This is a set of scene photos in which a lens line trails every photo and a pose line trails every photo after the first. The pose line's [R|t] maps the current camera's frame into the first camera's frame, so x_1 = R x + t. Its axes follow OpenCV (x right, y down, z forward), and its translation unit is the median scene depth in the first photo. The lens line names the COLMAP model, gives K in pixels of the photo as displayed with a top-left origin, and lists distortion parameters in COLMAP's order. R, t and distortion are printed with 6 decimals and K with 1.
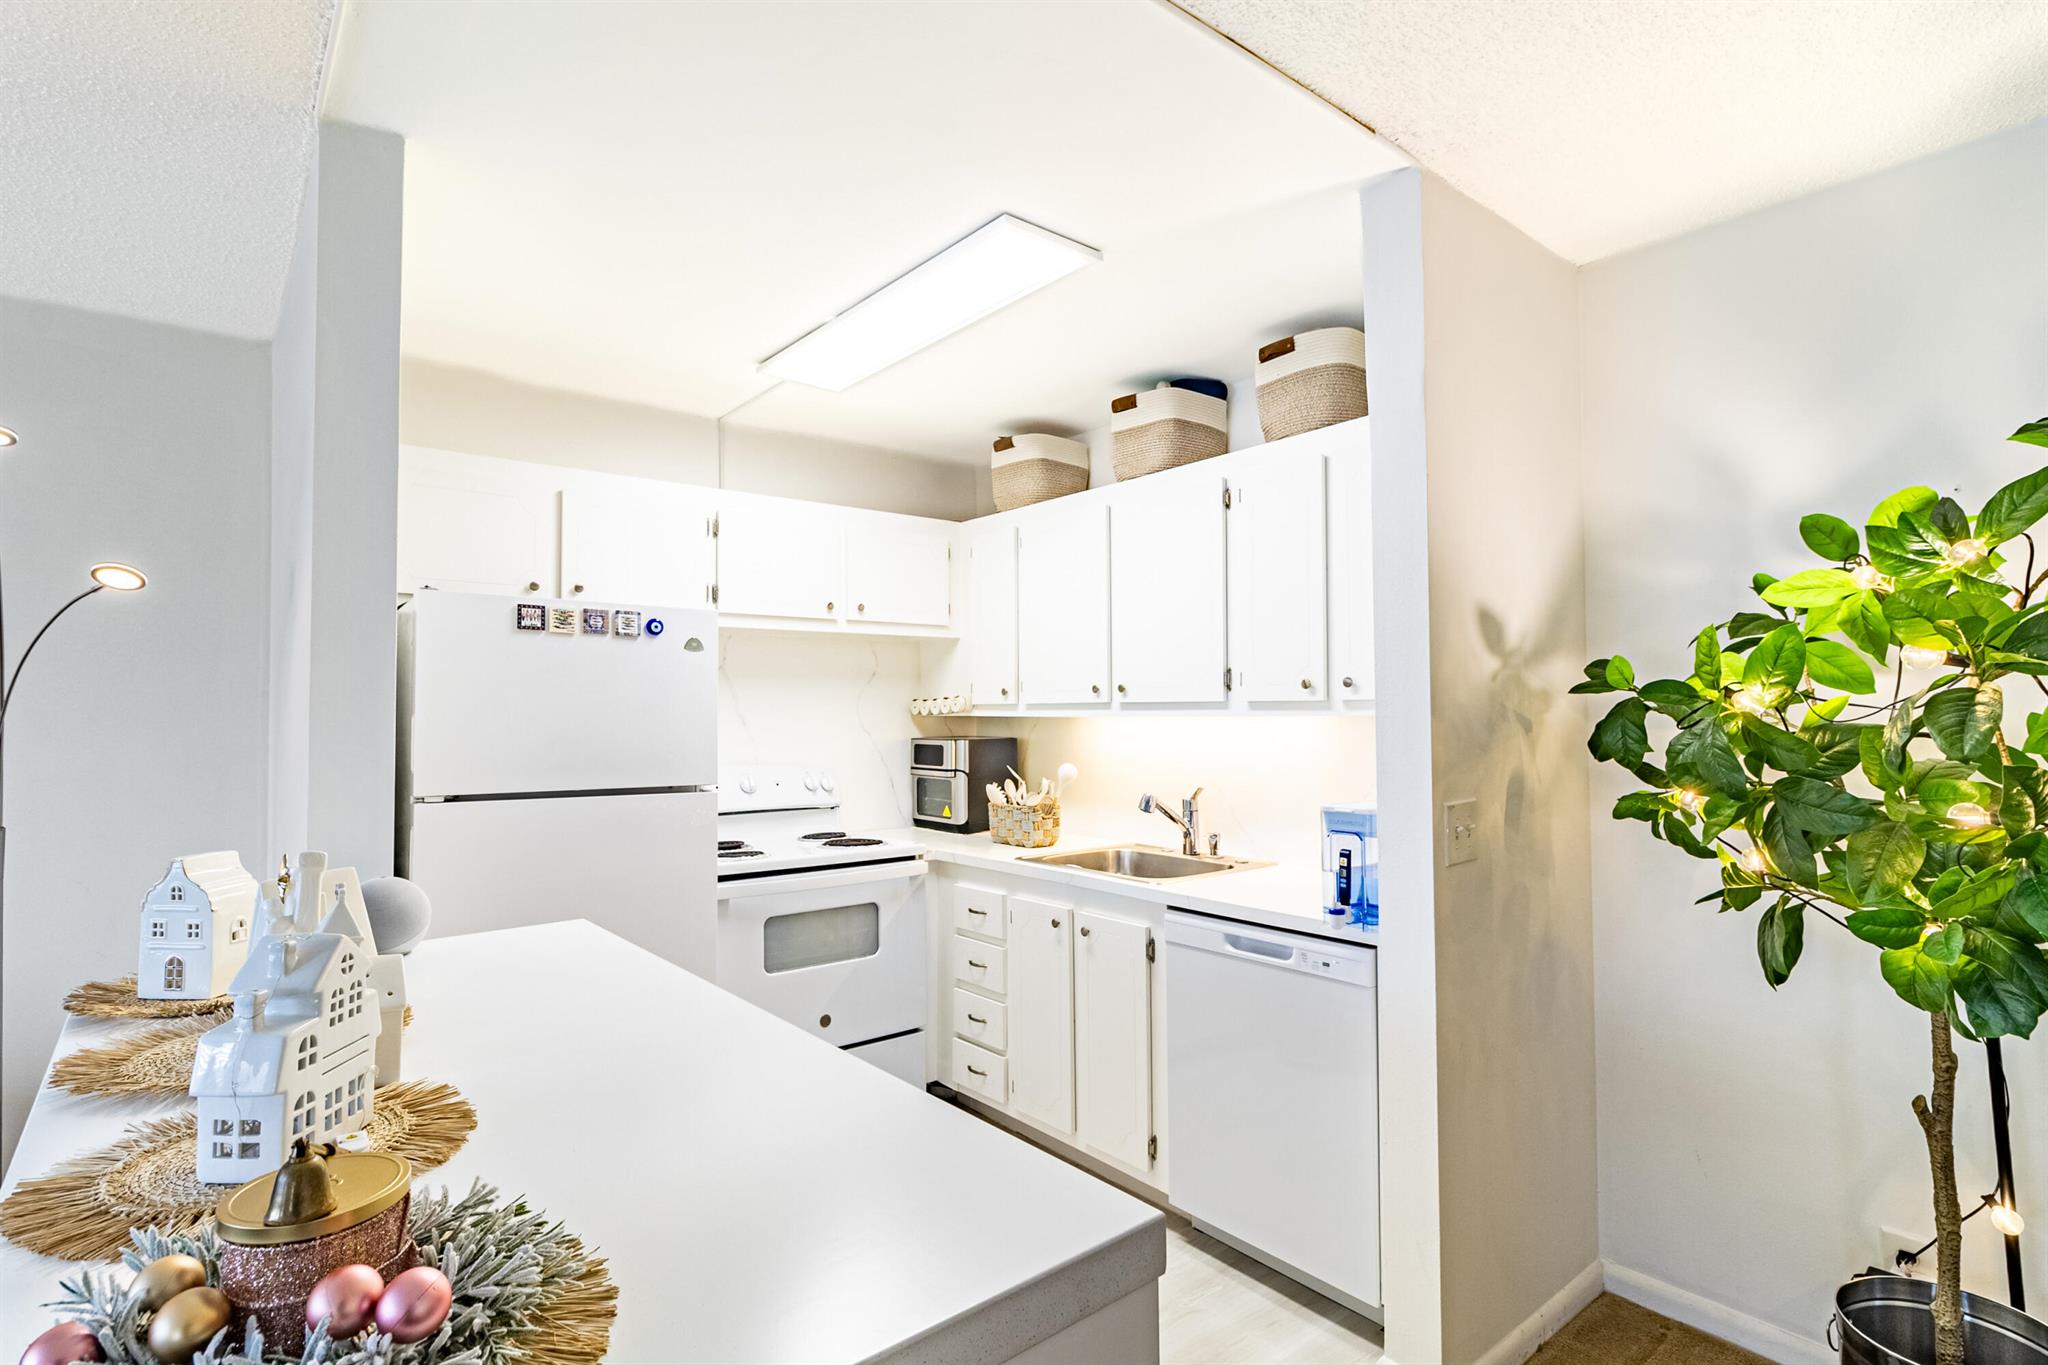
lens RADIAL K [[995.0, 0, 1015.3], [0, 995.0, 669.3], [0, 0, 1]] dist [-0.002372, 0.000283]
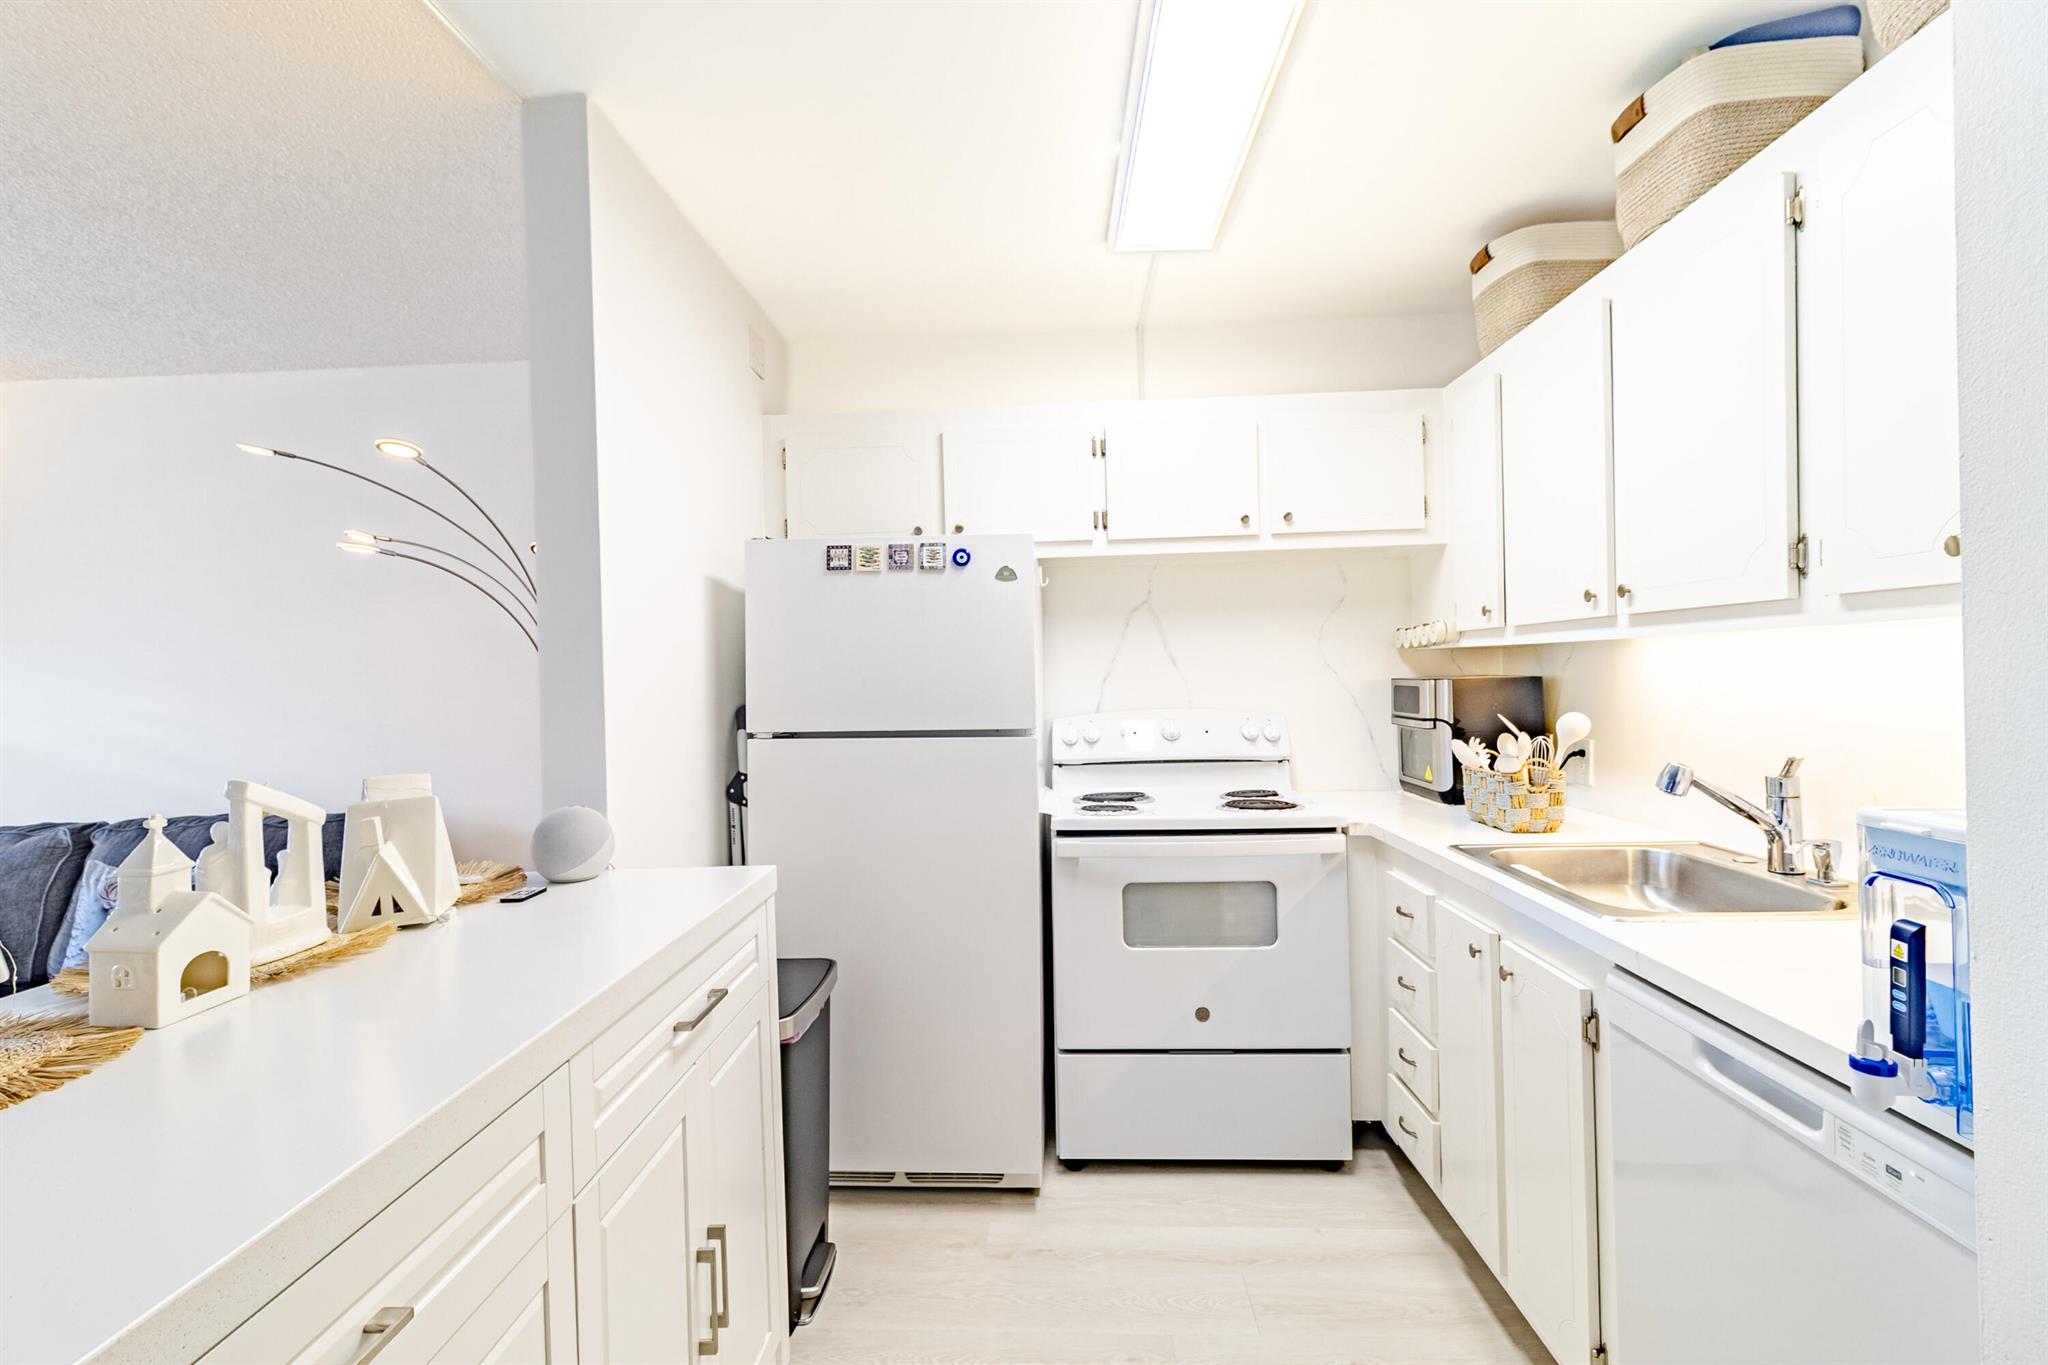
lens RADIAL K [[940.7, 0, 1014.6], [0, 940.7, 673.0], [0, 0, 1]] dist [0.005841, 0.001136]
pose [[0.747392, -0.013956, -0.664237, 0.254080], [0.050394, 0.998090, 0.035733, 0.035813], [0.662470, -0.060180, 0.746667, 0.371871]]
